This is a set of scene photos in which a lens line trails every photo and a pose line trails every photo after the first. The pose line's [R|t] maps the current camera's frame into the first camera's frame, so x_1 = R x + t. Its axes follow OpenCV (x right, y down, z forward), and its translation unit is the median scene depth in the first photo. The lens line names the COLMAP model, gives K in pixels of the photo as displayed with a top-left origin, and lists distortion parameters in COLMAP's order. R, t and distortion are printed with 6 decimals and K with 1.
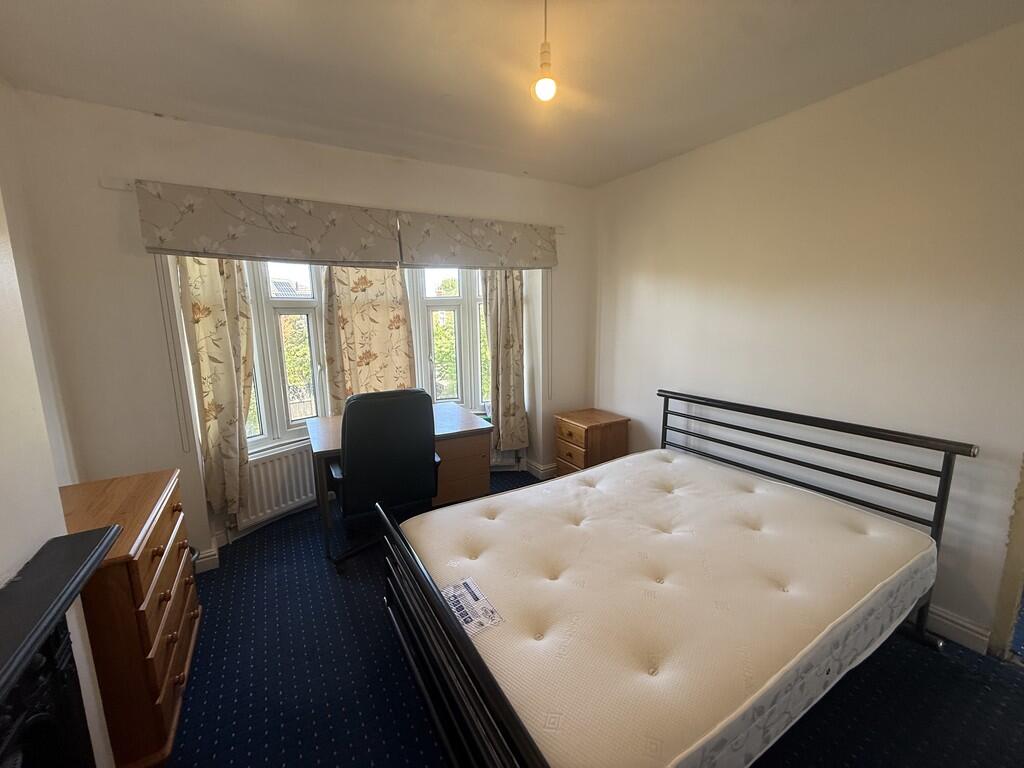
lens RADIAL K [[408.0, 0, 507.2], [0, 408.0, 381.9], [0, 0, 1]] dist [-0.000039, -0.000233]
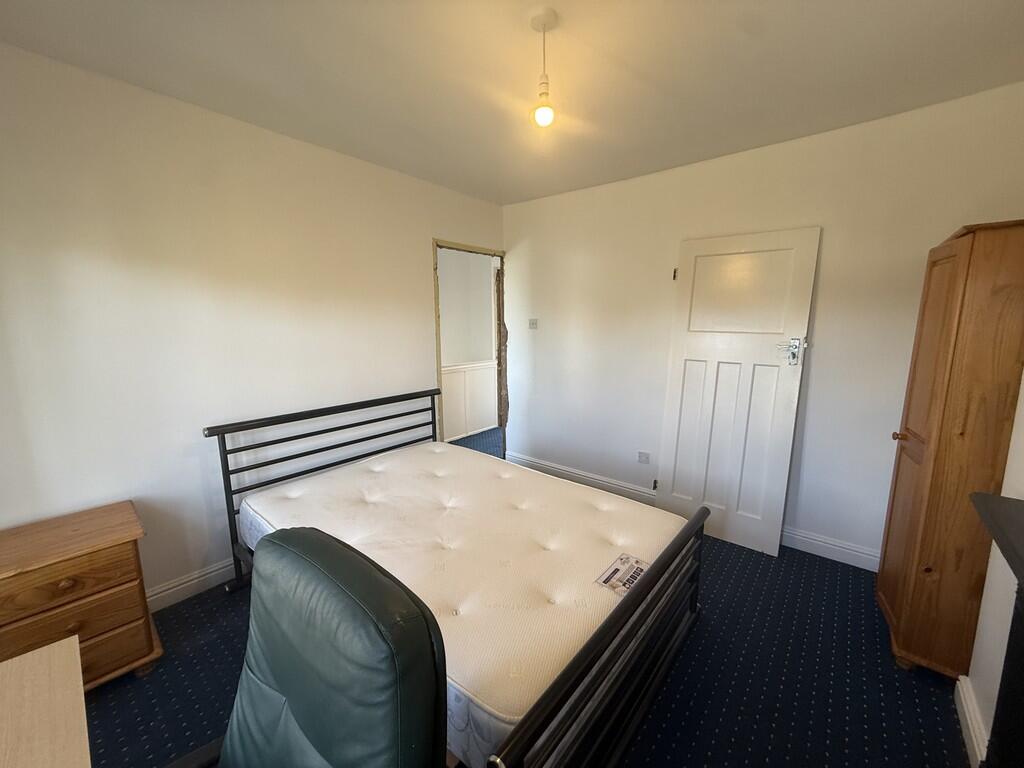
lens RADIAL K [[408.0, 0, 507.2], [0, 408.0, 381.9], [0, 0, 1]] dist [-0.000039, -0.000233]
pose [[-0.331719, -0.135254, 0.933632, -0.459571], [0.152514, 0.968961, 0.194560, -0.119329], [-0.930968, 0.206932, -0.300795, 0.718524]]
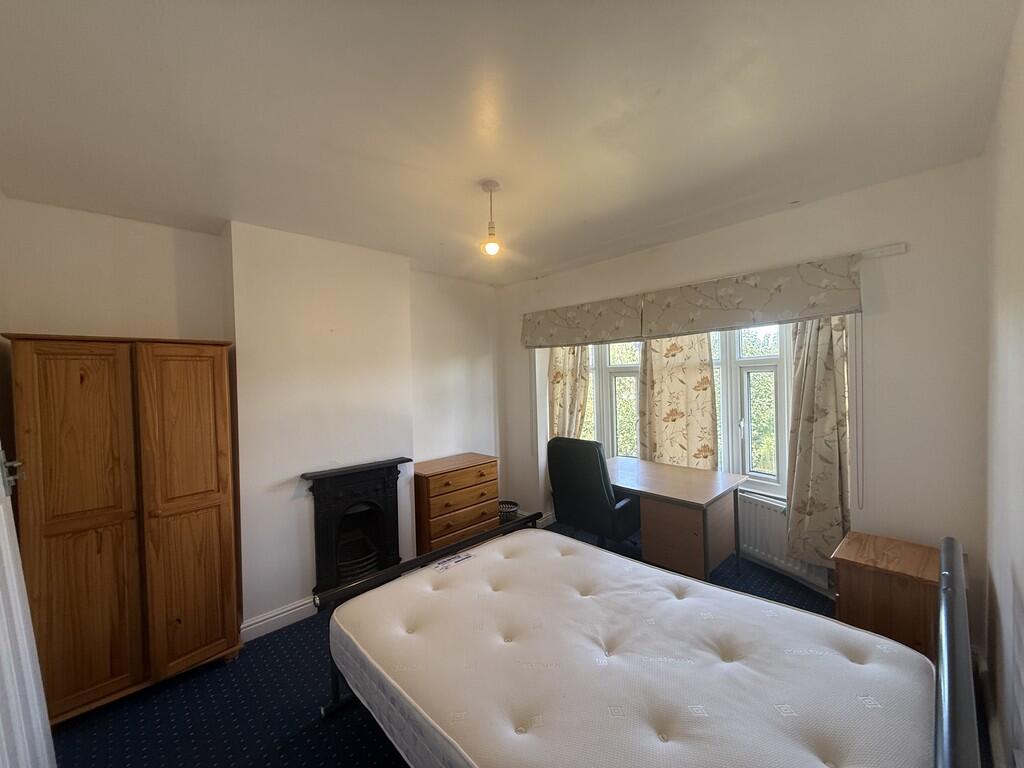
lens RADIAL K [[408.0, 0, 507.2], [0, 408.0, 381.9], [0, 0, 1]] dist [-0.000039, -0.000233]
pose [[0.225661, 0.024643, -0.973894, 0.738393], [-0.130828, 0.991391, -0.005228, -0.096949], [0.965381, 0.128592, 0.226942, 0.347442]]
